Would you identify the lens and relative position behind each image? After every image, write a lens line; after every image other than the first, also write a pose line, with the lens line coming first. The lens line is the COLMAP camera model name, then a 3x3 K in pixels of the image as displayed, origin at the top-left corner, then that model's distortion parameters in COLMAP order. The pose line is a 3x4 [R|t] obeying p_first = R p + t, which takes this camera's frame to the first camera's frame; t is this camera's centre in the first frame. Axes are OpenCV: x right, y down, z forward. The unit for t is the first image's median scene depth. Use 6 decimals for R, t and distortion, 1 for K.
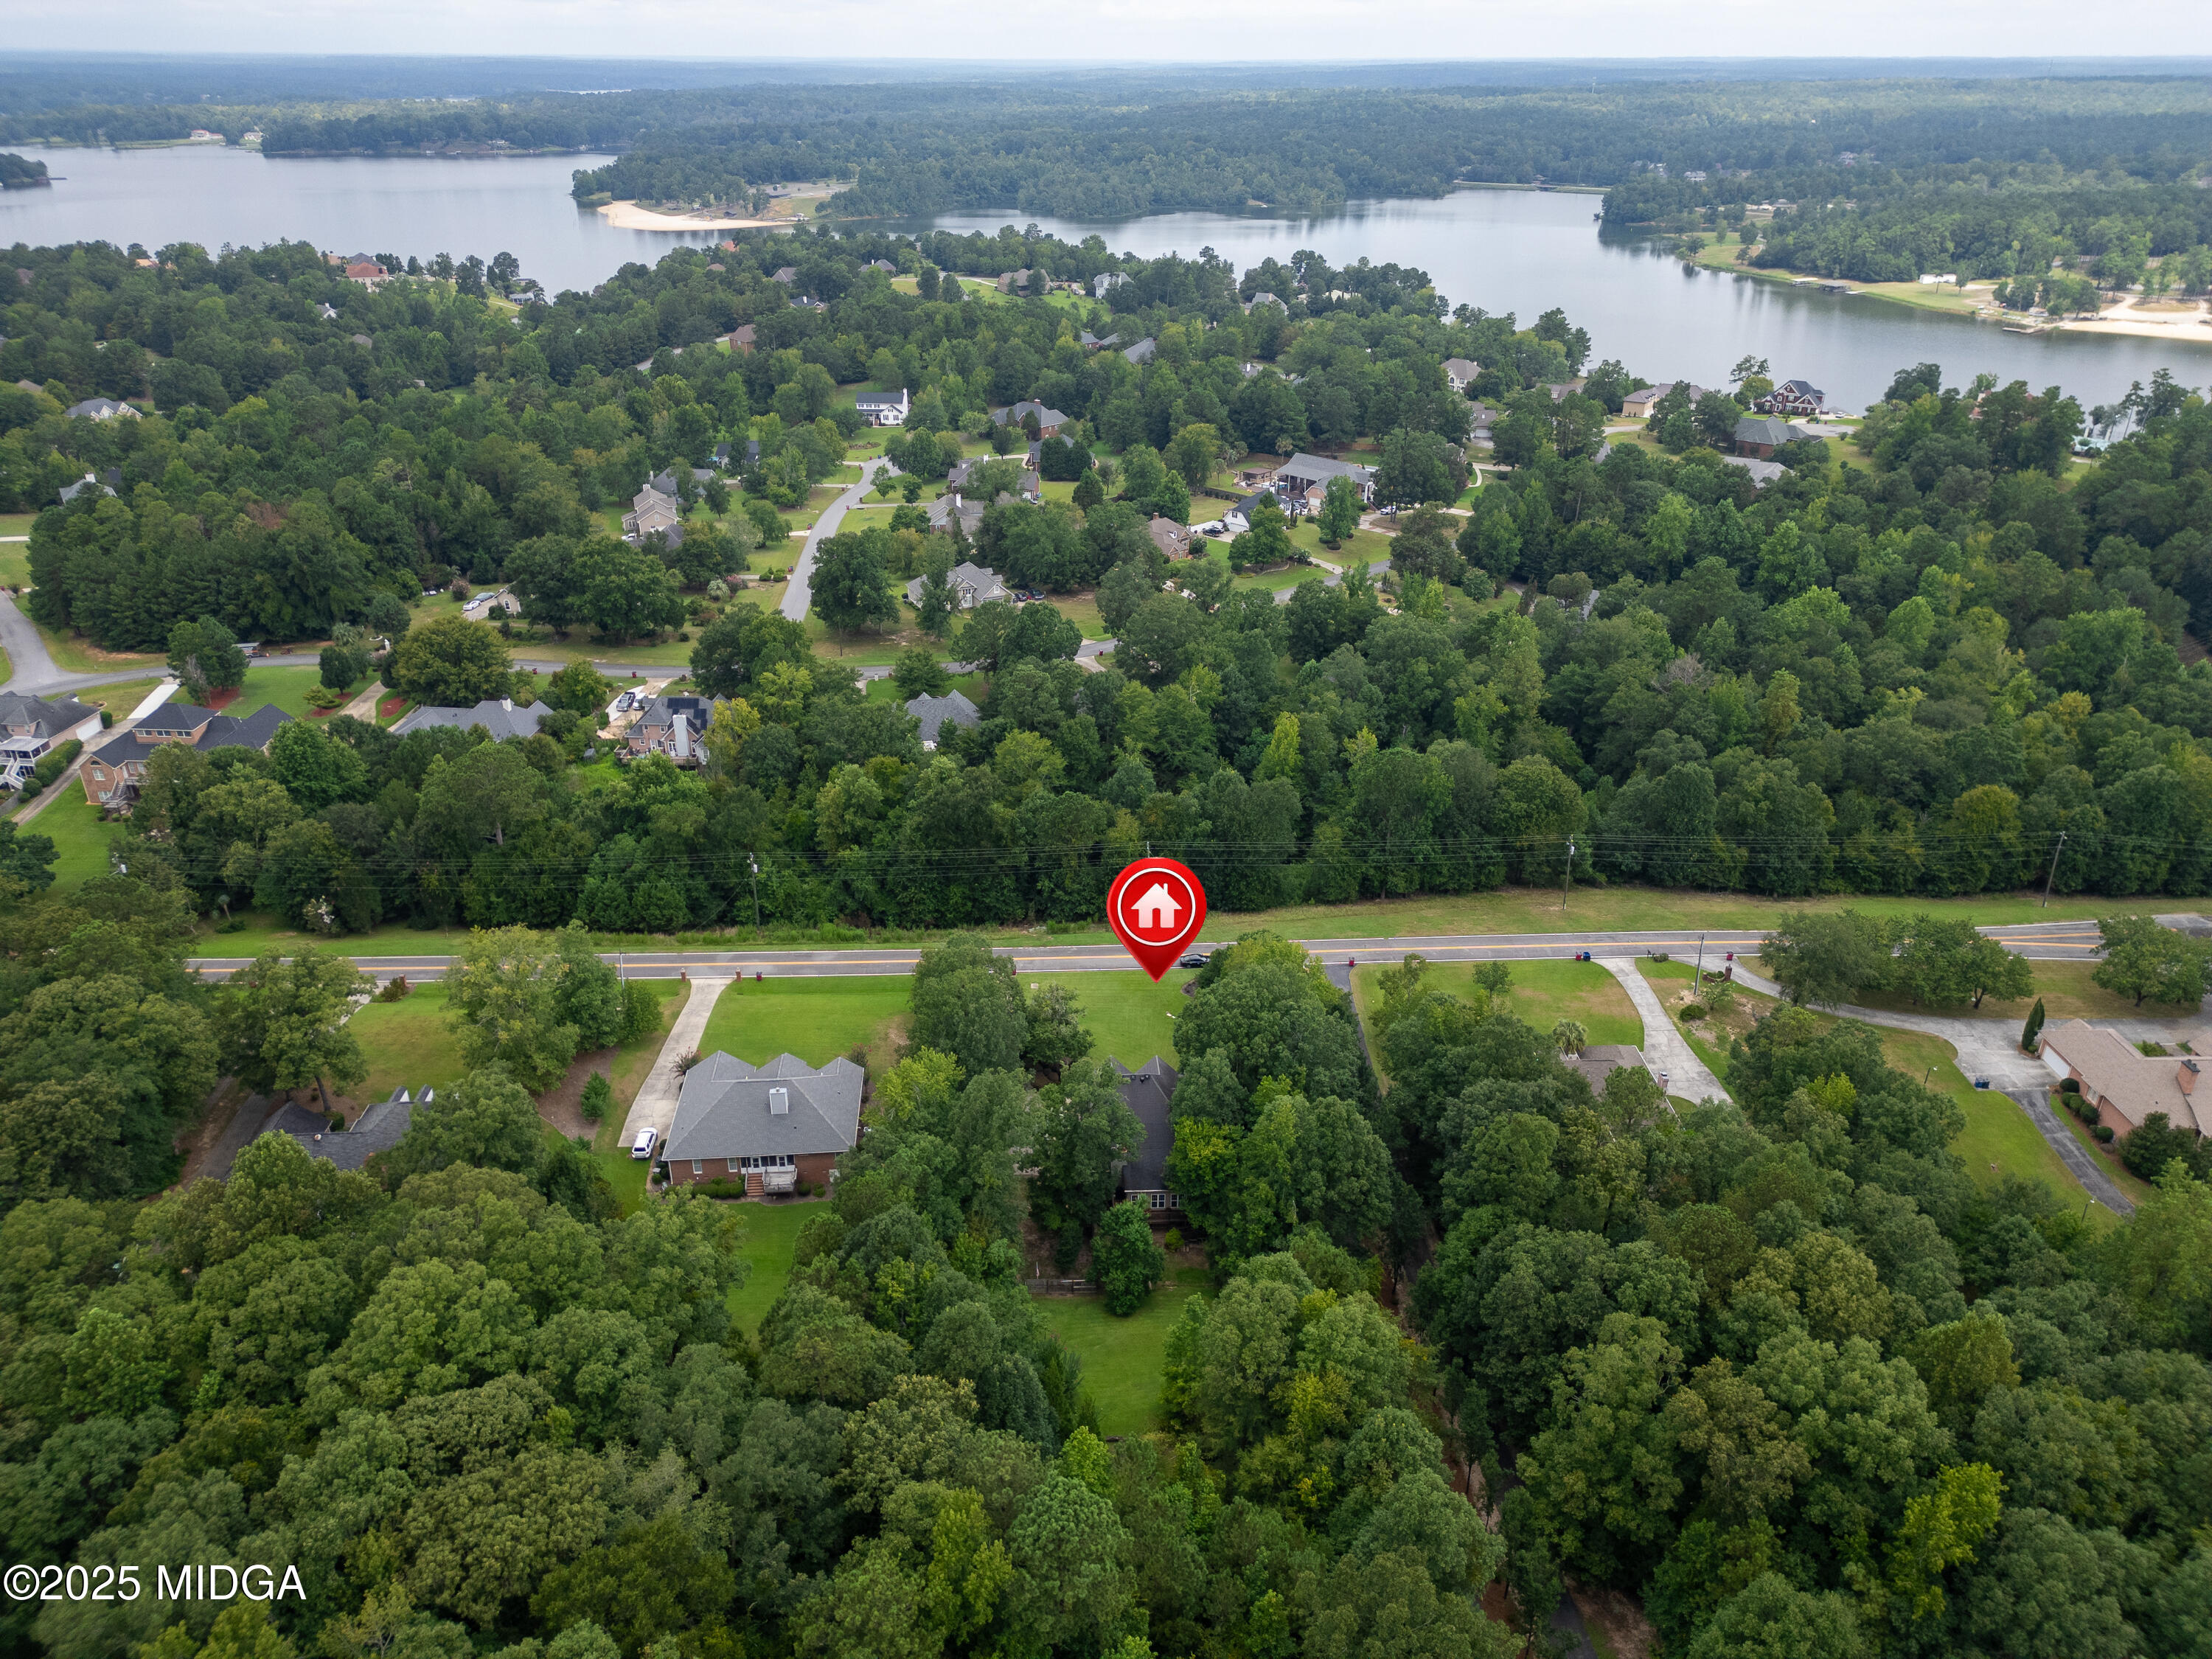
lens RADIAL K [[1556.6, 0, 1087.4], [0, 1556.6, 768.8], [0, 0, 1]] dist [0.063364, -0.070528]
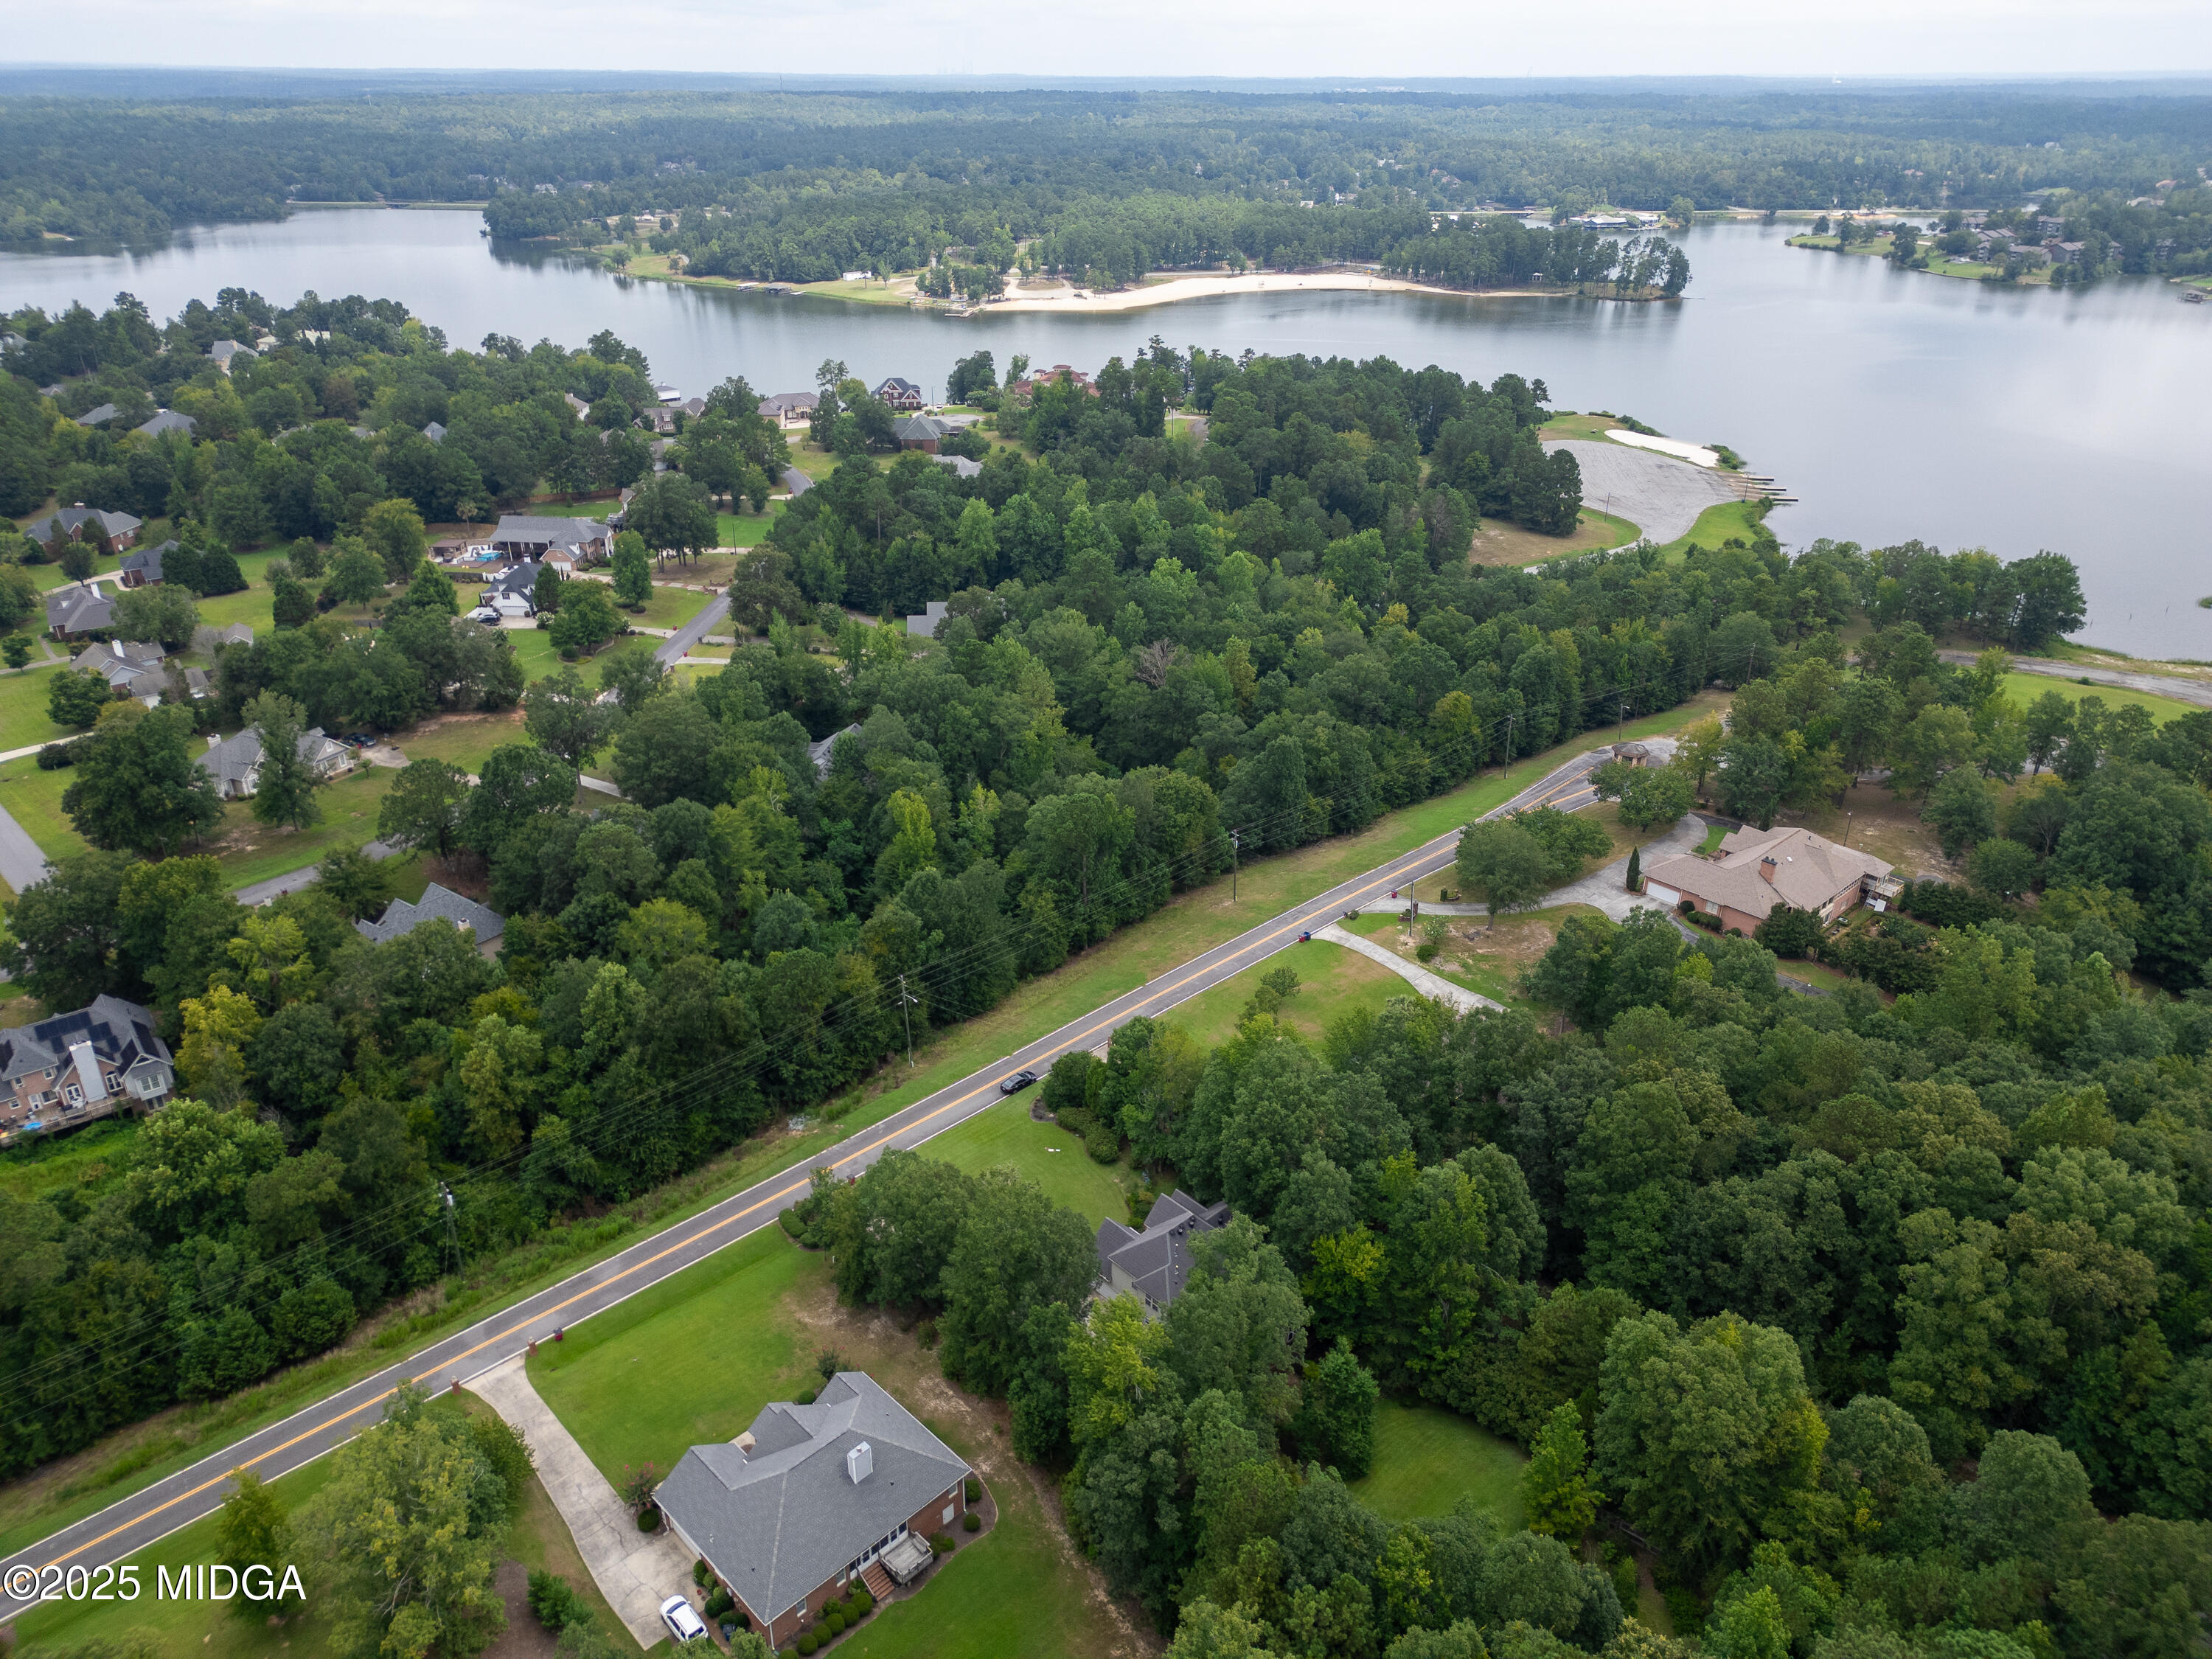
lens RADIAL K [[1565.9, 0, 1092.5], [0, 1565.9, 765.3], [0, 0, 1]] dist [0.057131, -0.064128]
pose [[0.757562, -0.258209, 0.599523, -0.106157], [0.264204, 0.961135, 0.080102, -0.030475], [-0.596905, 0.097714, 0.796339, 0.067126]]
